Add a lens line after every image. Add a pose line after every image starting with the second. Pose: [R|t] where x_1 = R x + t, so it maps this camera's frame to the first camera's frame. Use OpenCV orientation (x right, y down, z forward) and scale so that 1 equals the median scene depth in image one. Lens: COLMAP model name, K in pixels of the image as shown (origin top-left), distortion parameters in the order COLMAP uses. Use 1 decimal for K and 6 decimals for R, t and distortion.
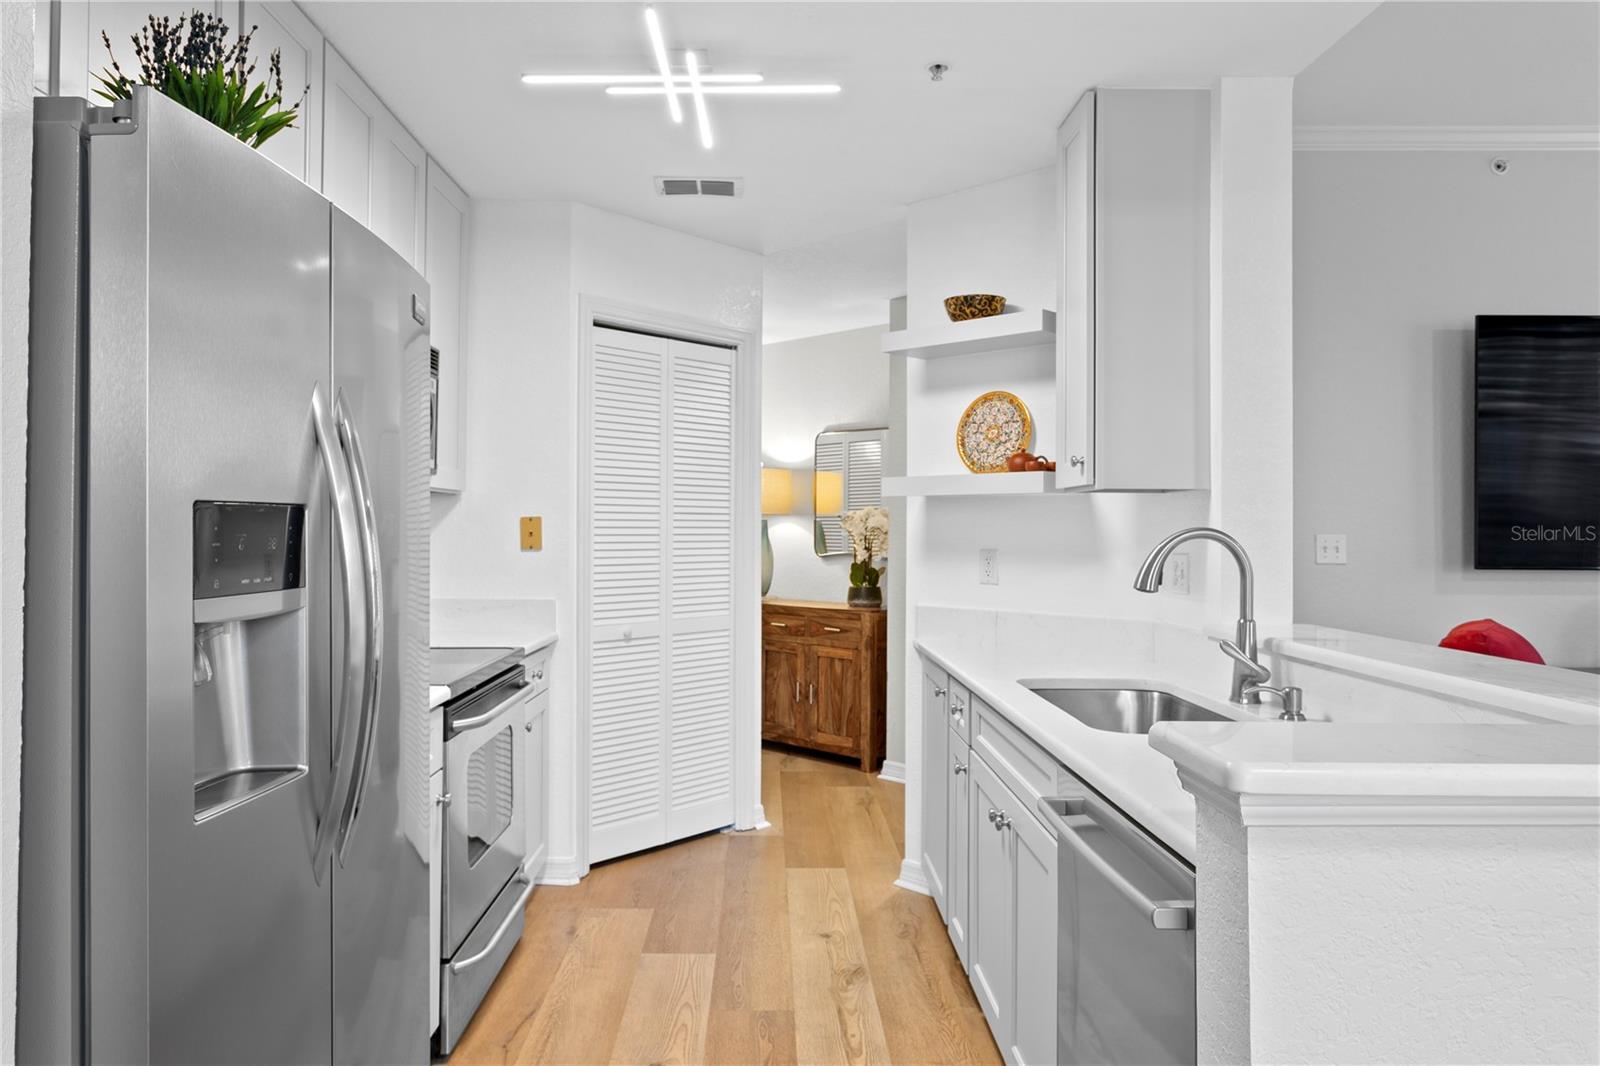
lens RADIAL K [[1013.6, 0, 775.2], [0, 1013.6, 530.8], [0, 0, 1]] dist [-0.023841, 0.001577]
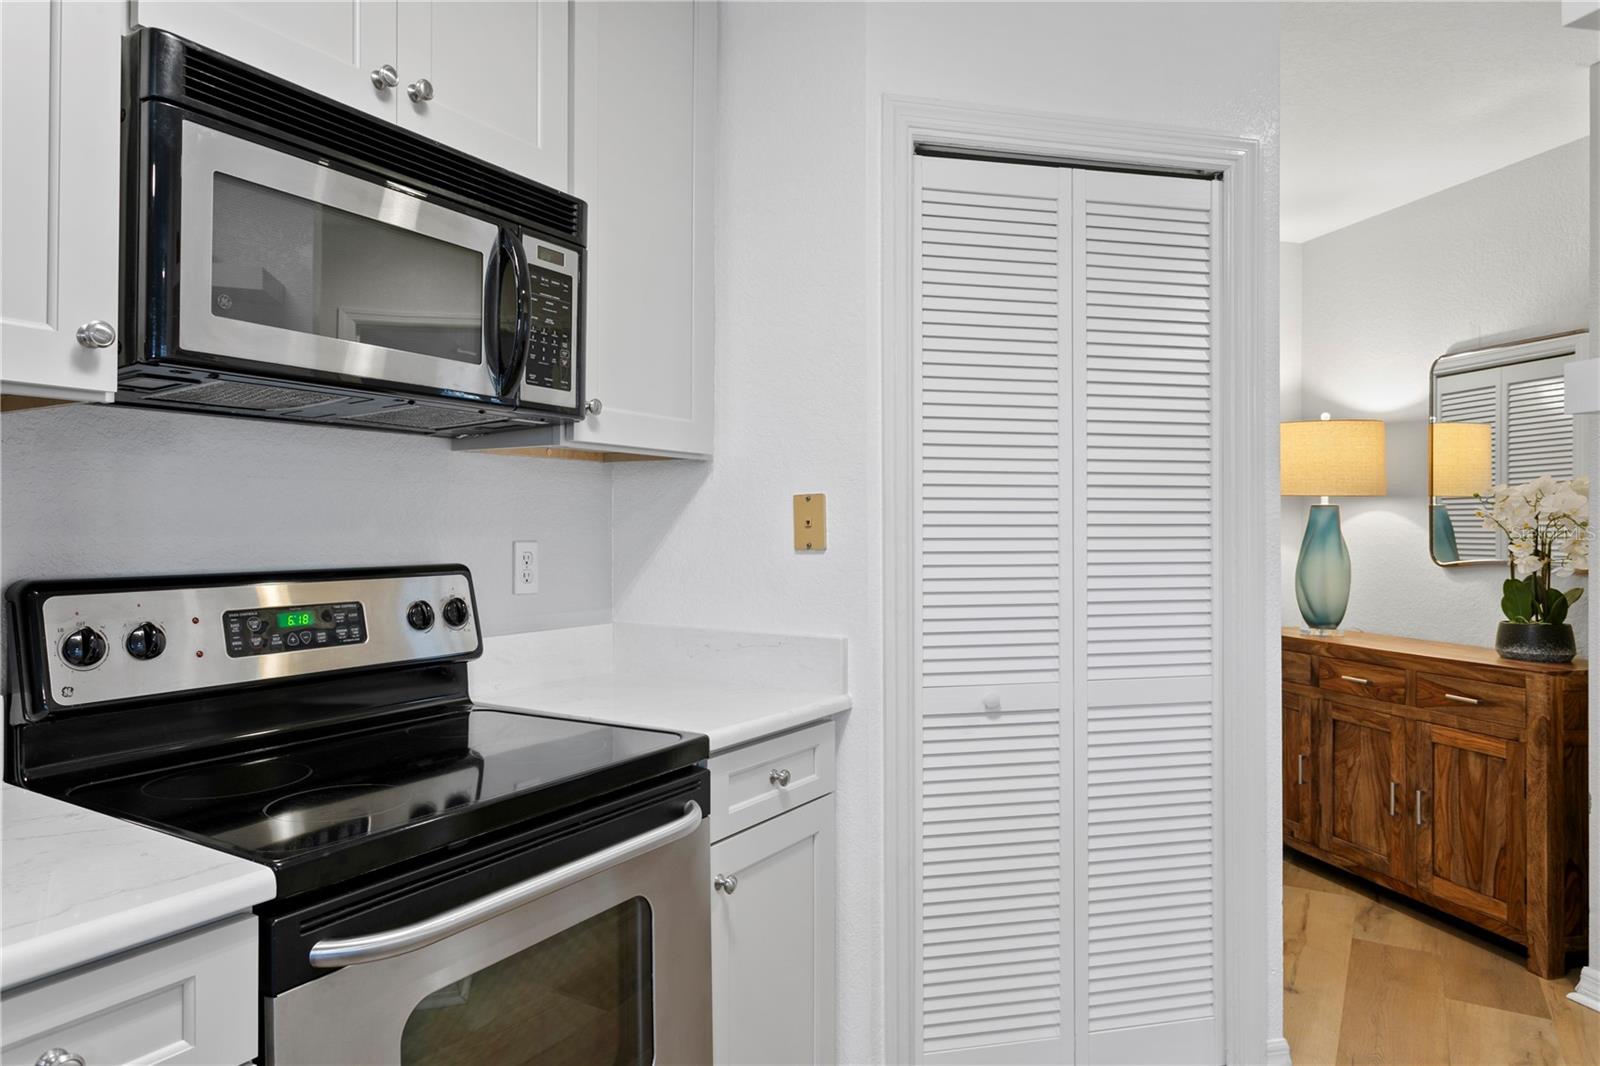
lens RADIAL K [[990.8, 0, 782.6], [0, 990.8, 527.1], [0, 0, 1]] dist [-0.005005, 0.003815]
pose [[0.840480, -0.006171, -0.541808, 0.037327], [0.002953, 0.999972, -0.006807, 0.005861], [0.541835, 0.004121, 0.840475, 0.337339]]
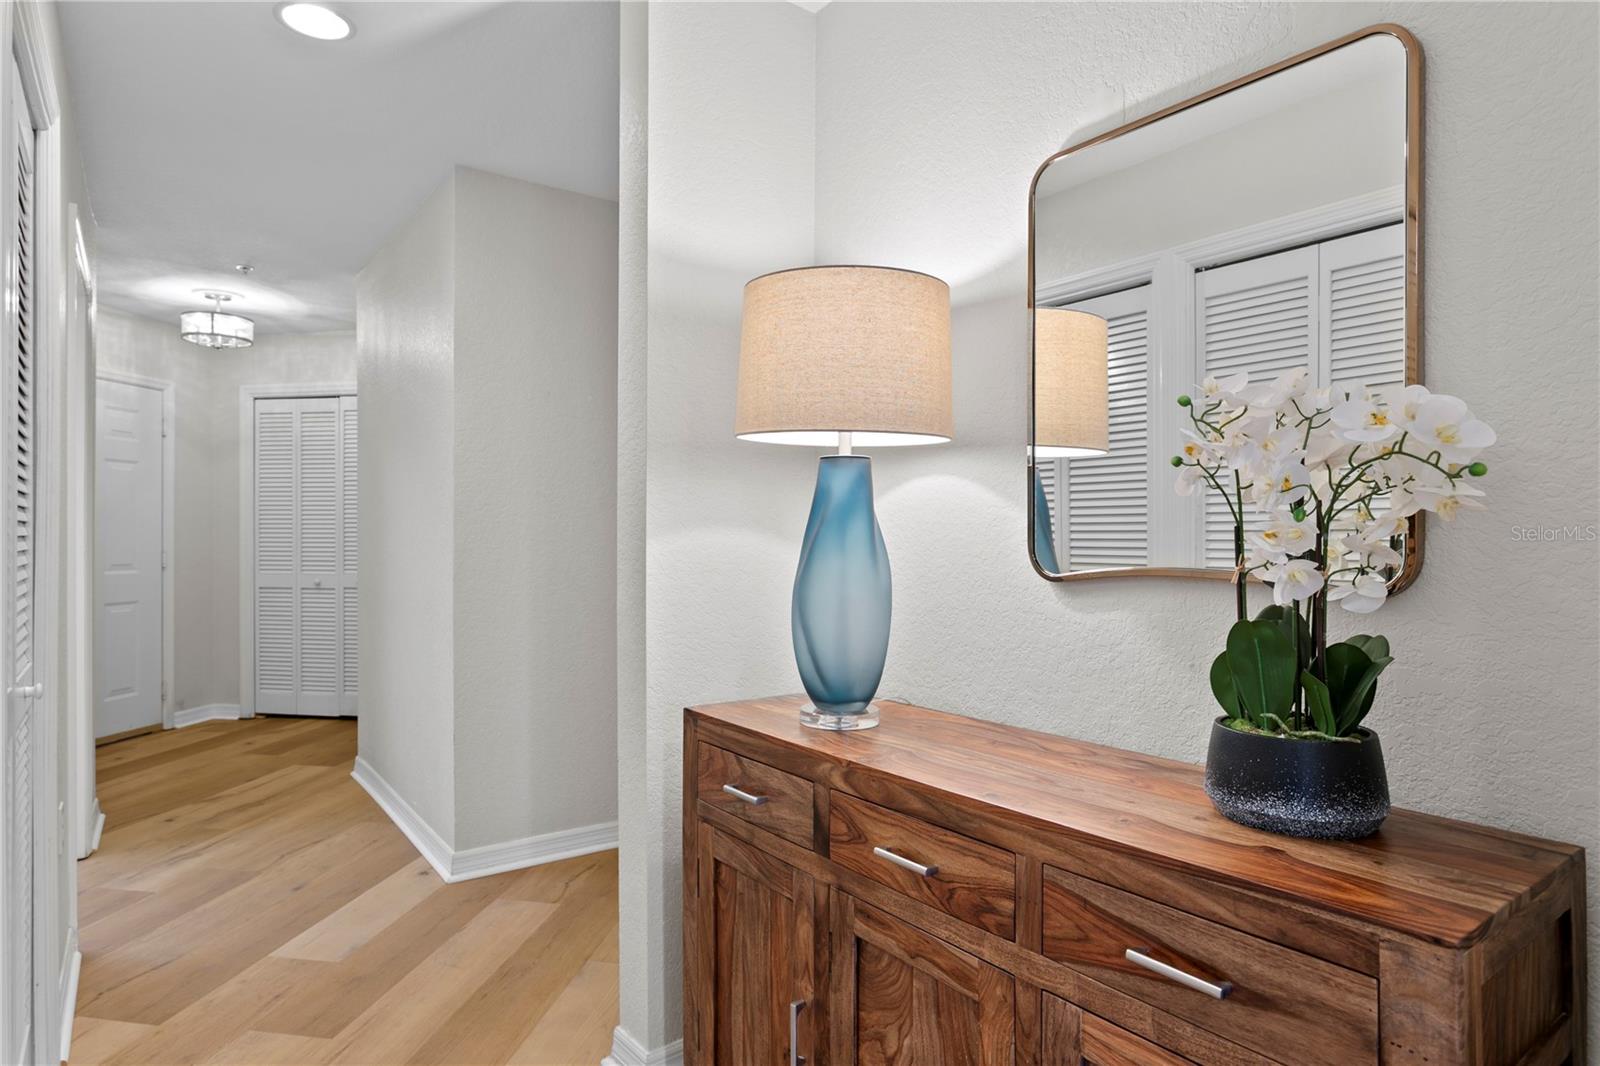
lens RADIAL K [[872.5, 0, 800.0], [0, 872.5, 533.0], [0, 0, 1]] dist [-0.000503, 0.000000]
pose [[0.989257, -0.004267, -0.146125, 0.010434], [0.003744, 0.999986, -0.003853, 0.013528], [0.146140, 0.003264, 0.989259, 0.810650]]
